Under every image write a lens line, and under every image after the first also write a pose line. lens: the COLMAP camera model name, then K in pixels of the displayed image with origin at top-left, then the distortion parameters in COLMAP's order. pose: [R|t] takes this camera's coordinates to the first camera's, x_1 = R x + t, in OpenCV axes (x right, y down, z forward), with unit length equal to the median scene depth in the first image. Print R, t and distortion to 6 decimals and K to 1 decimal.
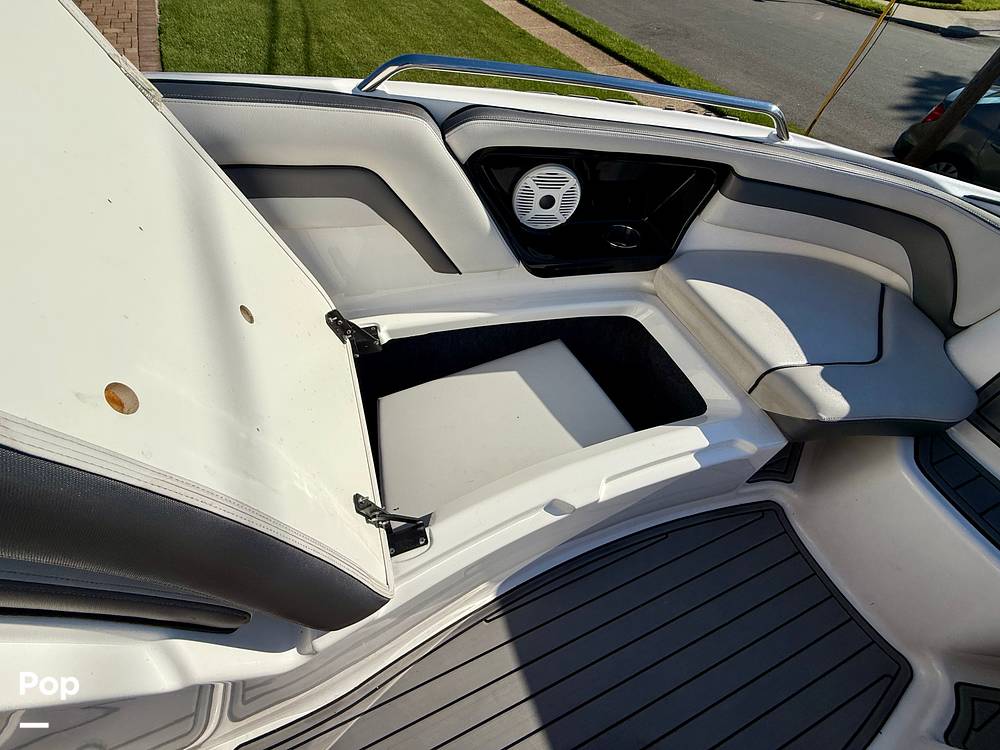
lens RADIAL K [[398.6, 0, 498.3], [0, 398.6, 378.4], [0, 0, 1]] dist [-0.001074, -0.000146]
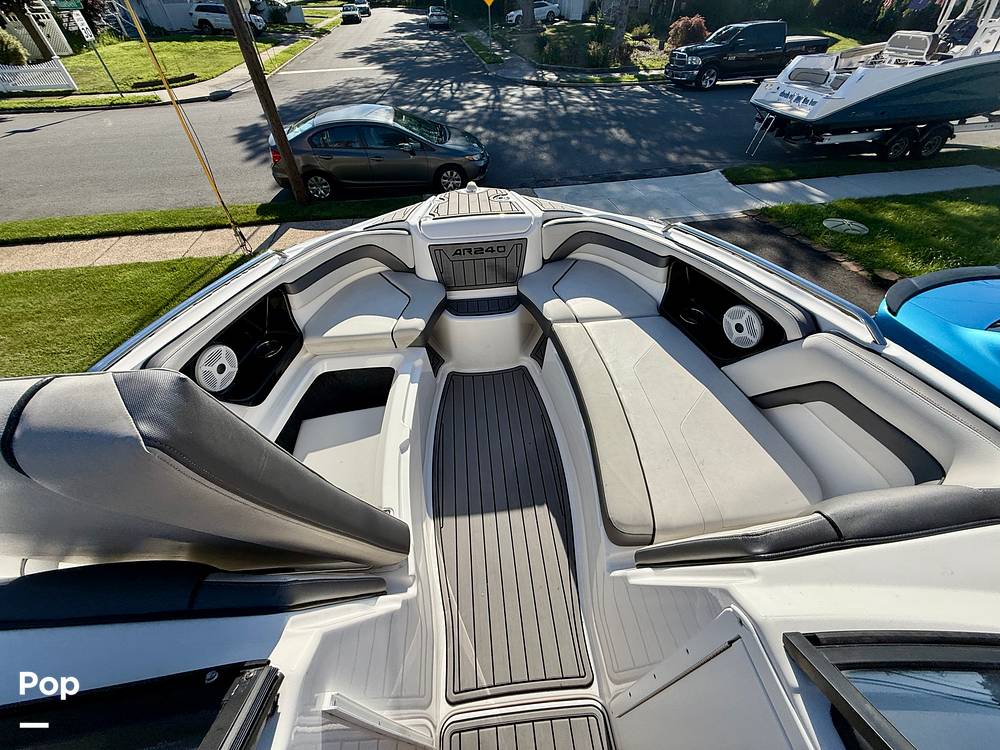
lens RADIAL K [[398.6, 0, 498.3], [0, 398.6, 378.4], [0, 0, 1]] dist [-0.001074, -0.000146]
pose [[0.292102, -0.727589, 0.620718, -0.529178], [0.792697, 0.547302, 0.268499, -0.009646], [-0.535077, 0.413612, 0.736626, -0.625640]]
